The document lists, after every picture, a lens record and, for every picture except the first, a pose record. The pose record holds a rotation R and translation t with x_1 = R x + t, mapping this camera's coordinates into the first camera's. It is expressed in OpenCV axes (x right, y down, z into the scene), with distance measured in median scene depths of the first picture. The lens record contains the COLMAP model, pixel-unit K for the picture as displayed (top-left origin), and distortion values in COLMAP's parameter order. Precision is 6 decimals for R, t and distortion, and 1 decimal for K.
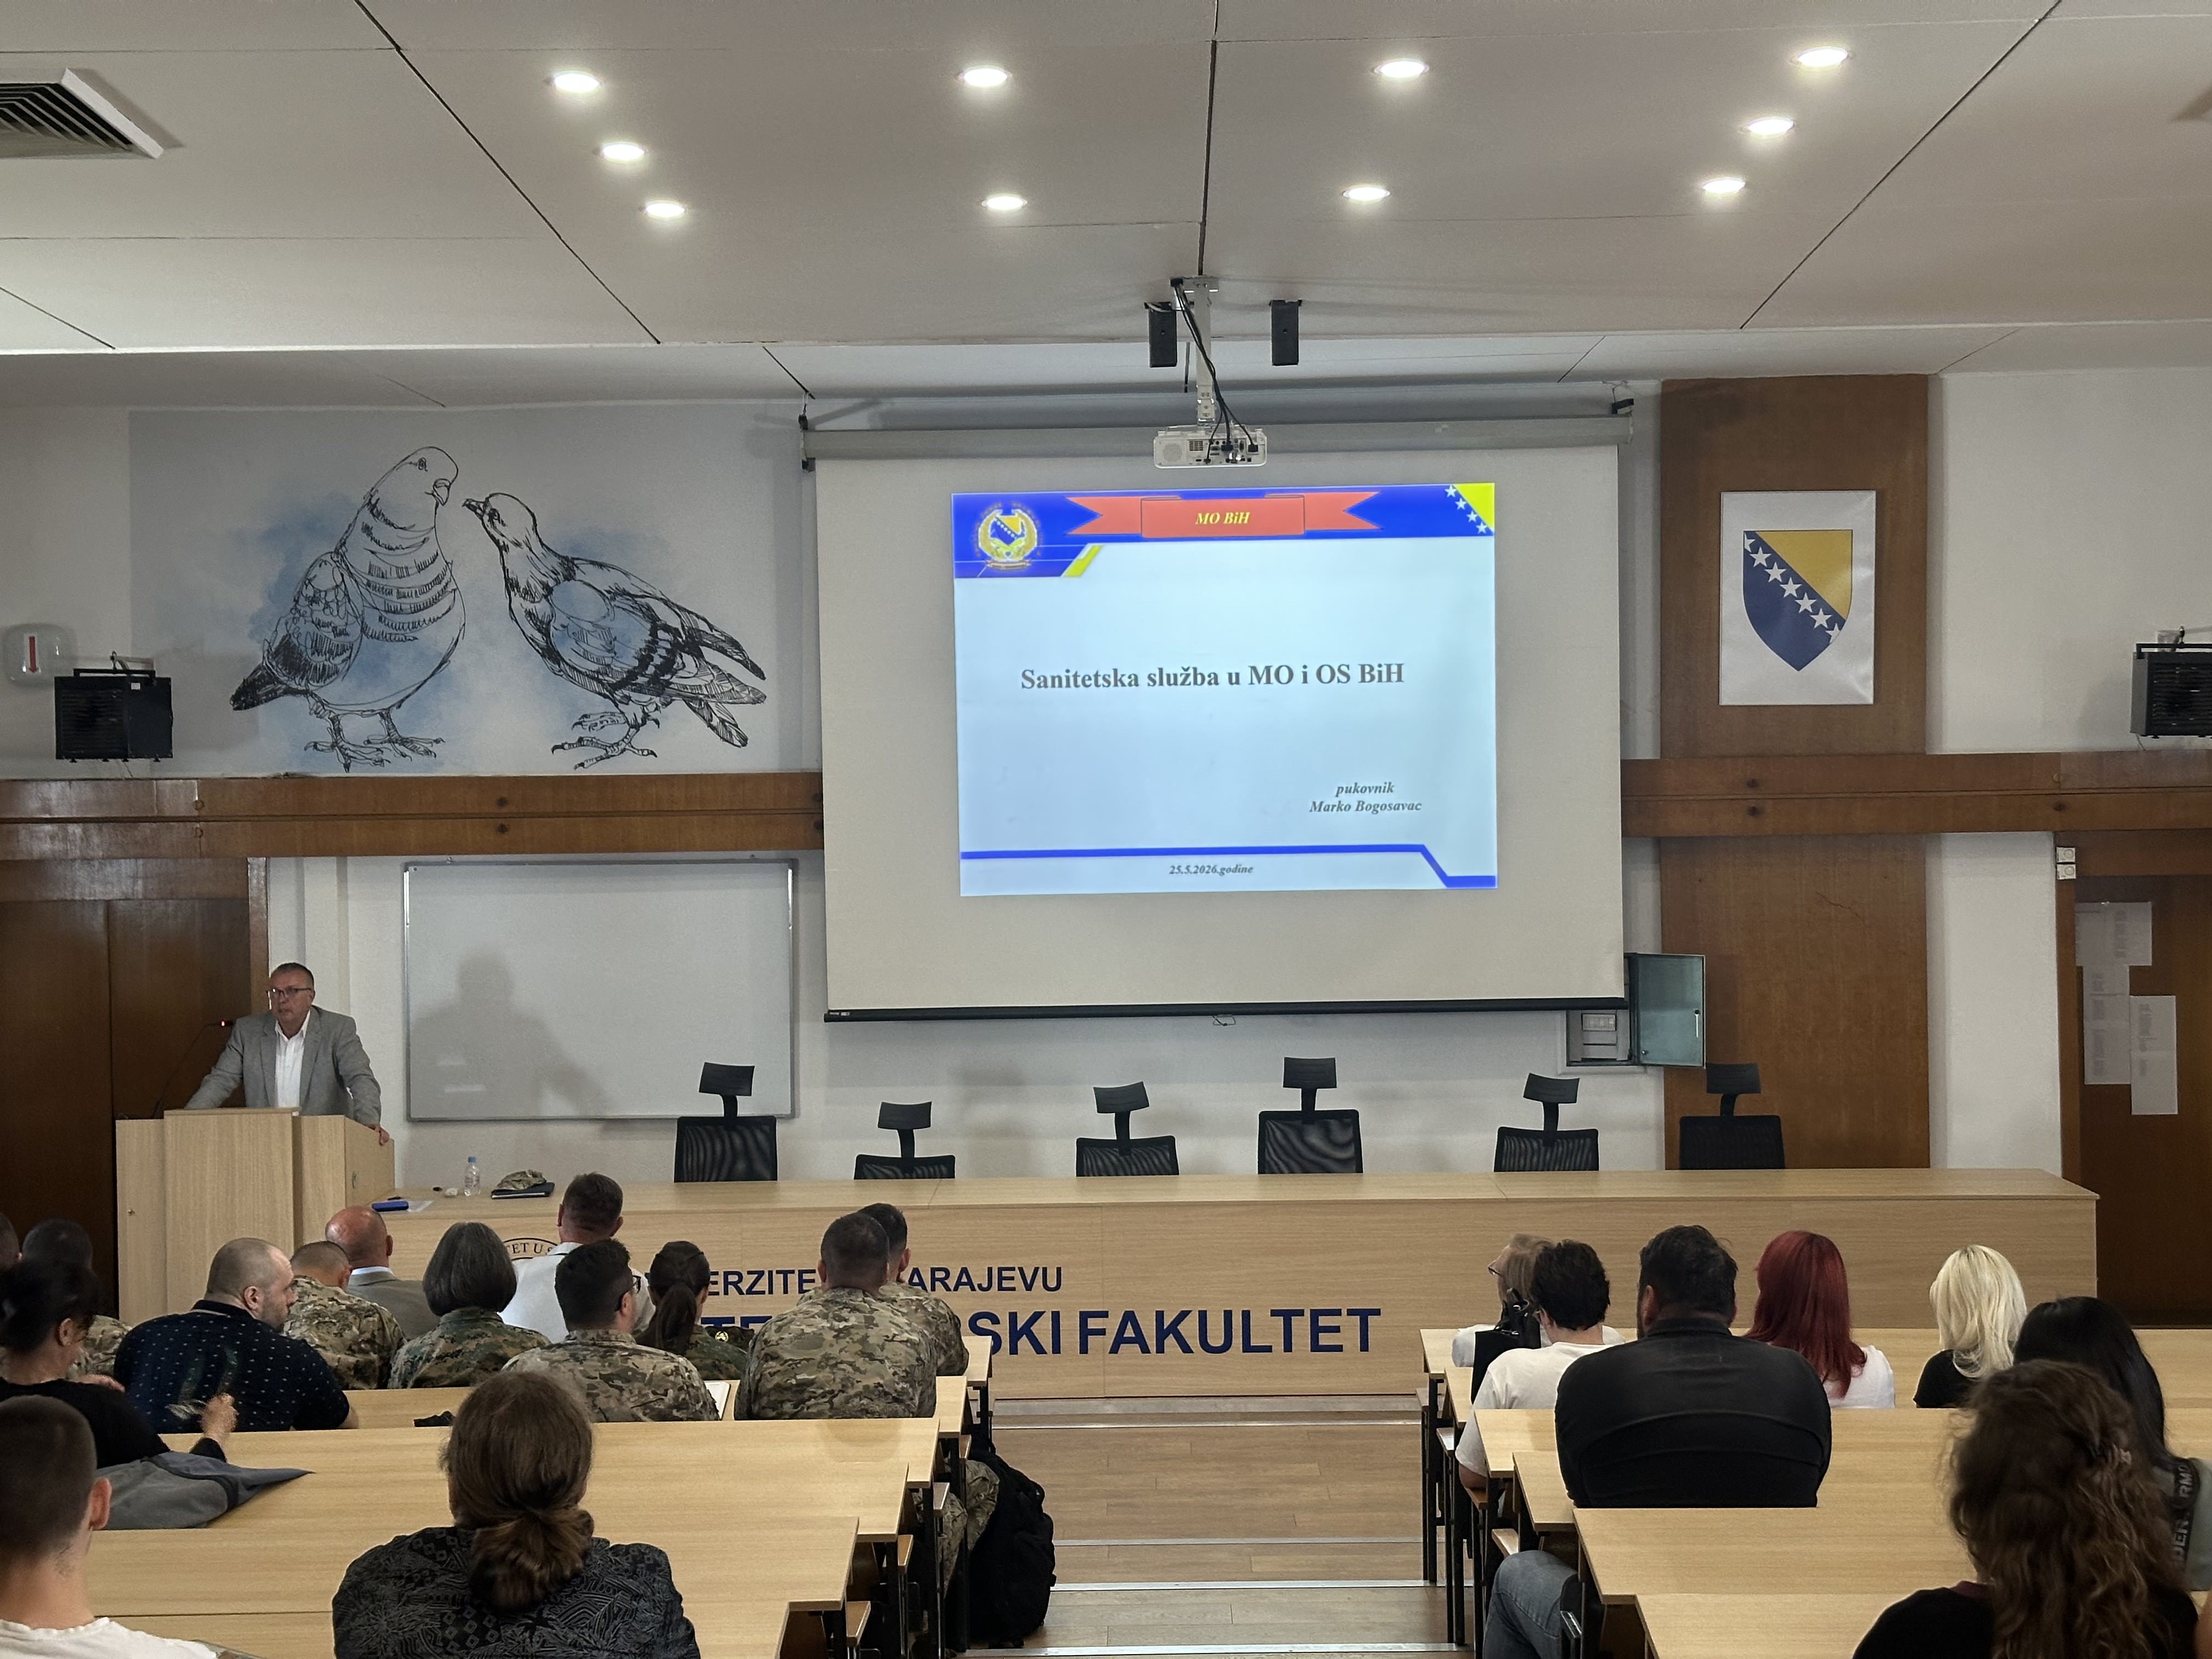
lens RADIAL K [[3072.5, 0, 1120.8], [0, 3072.5, 852.1], [0, 0, 1]] dist [0.134587, 0.000000]
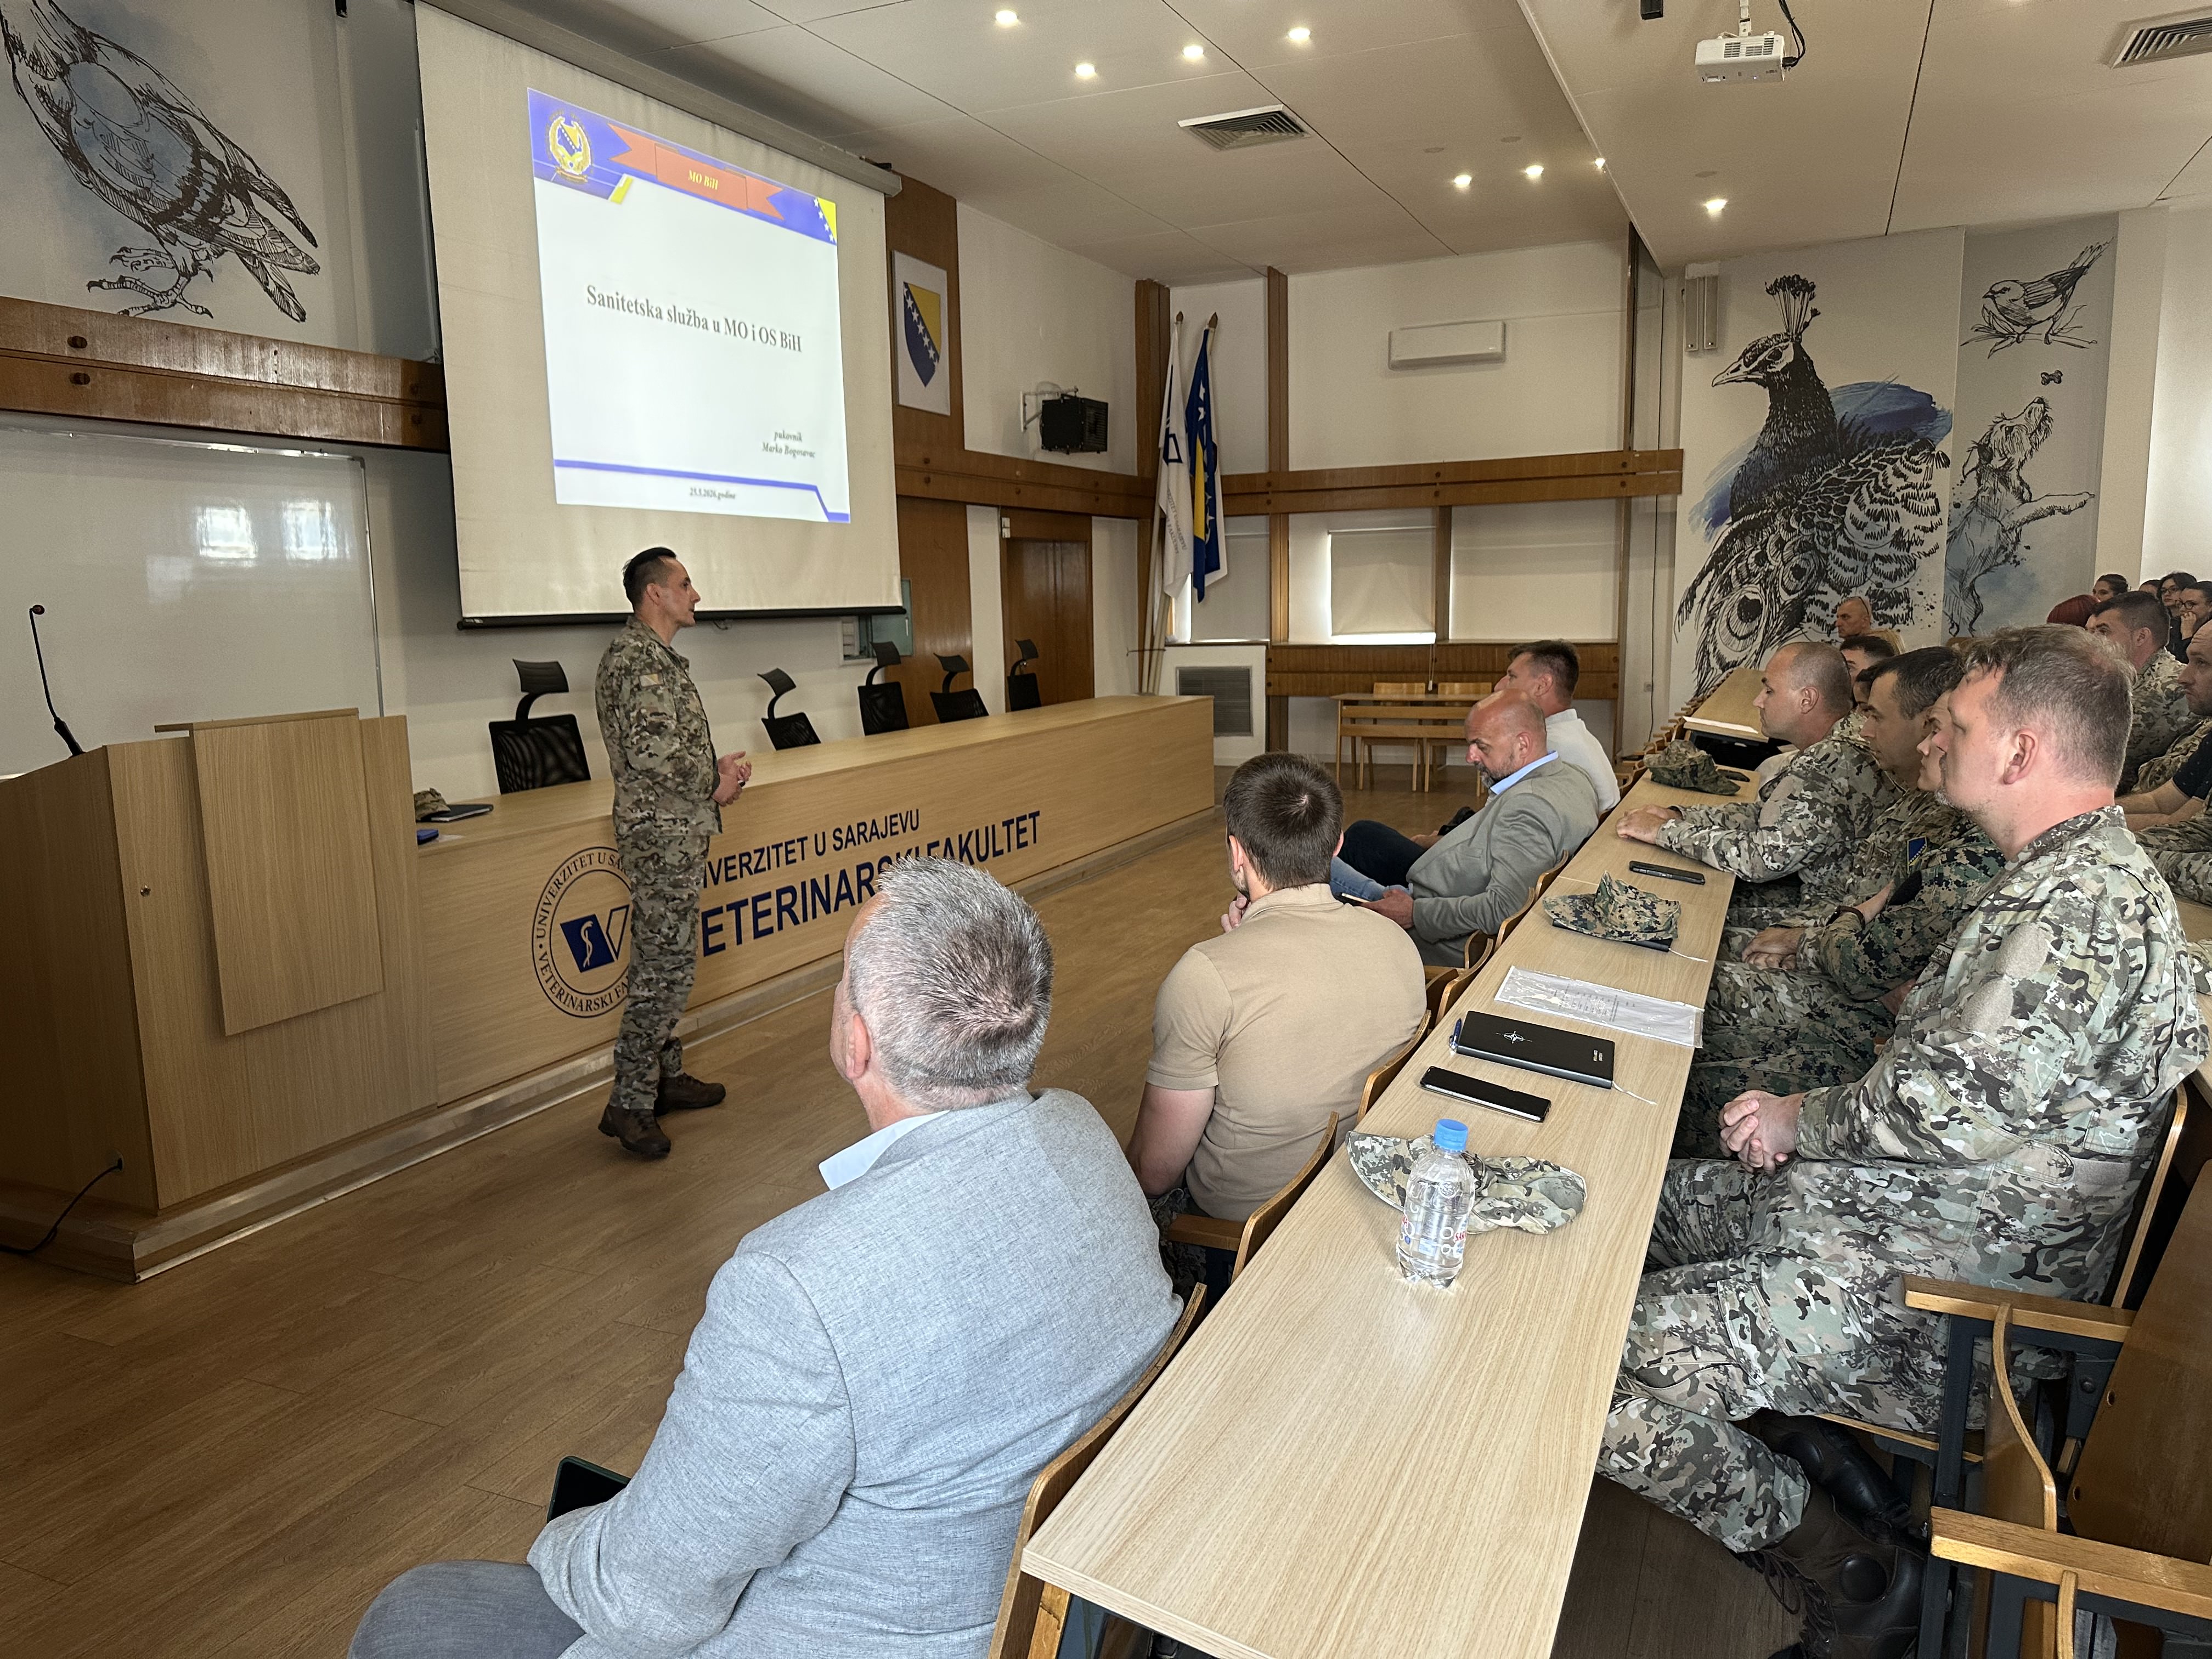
lens RADIAL K [[1552.3, 0, 1114.0], [0, 1552.3, 832.6], [0, 0, 1]] dist [0.066971, -0.088551]
pose [[0.388805, -0.133190, 0.911642, -0.467448], [0.044422, 0.991055, 0.125847, 0.064883], [-0.920248, -0.008433, 0.391244, 0.622772]]
